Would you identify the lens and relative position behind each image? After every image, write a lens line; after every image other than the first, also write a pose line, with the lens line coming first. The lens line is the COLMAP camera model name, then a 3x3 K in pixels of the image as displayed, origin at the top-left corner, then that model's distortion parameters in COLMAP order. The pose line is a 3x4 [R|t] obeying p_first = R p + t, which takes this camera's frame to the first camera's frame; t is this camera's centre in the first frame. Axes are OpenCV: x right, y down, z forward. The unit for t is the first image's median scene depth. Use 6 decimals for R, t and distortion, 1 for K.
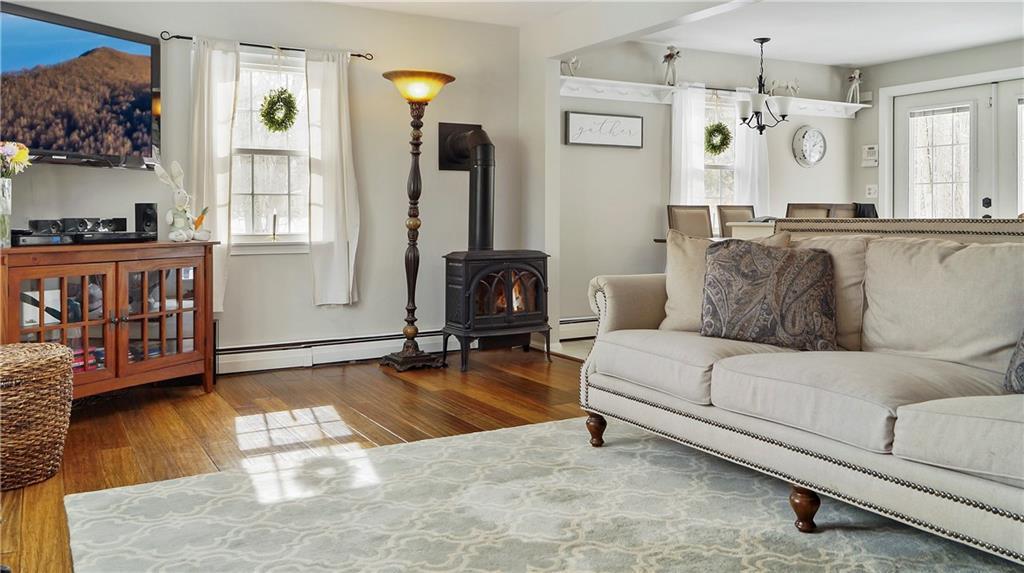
lens RADIAL K [[825.6, 0, 498.1], [0, 825.6, 285.8], [0, 0, 1]] dist [0.037421, -0.001233]
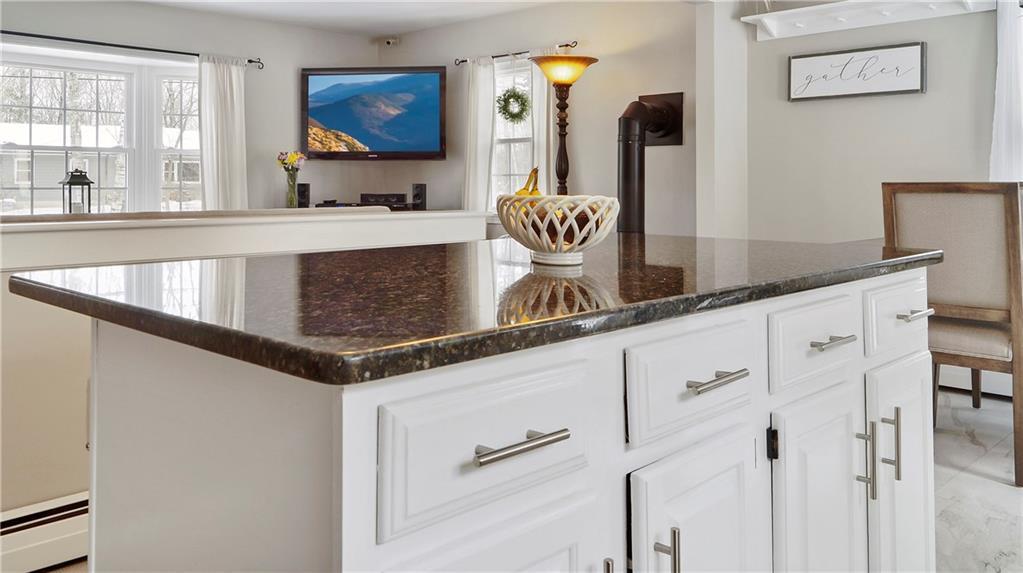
lens RADIAL K [[824.7, 0, 497.6], [0, 824.7, 285.8], [0, 0, 1]] dist [0.037421, -0.001233]
pose [[0.272157, 0.118276, -0.954956, 0.903510], [-0.085320, 0.991474, 0.098483, -0.066892], [0.958463, 0.054674, 0.279928, 0.645837]]
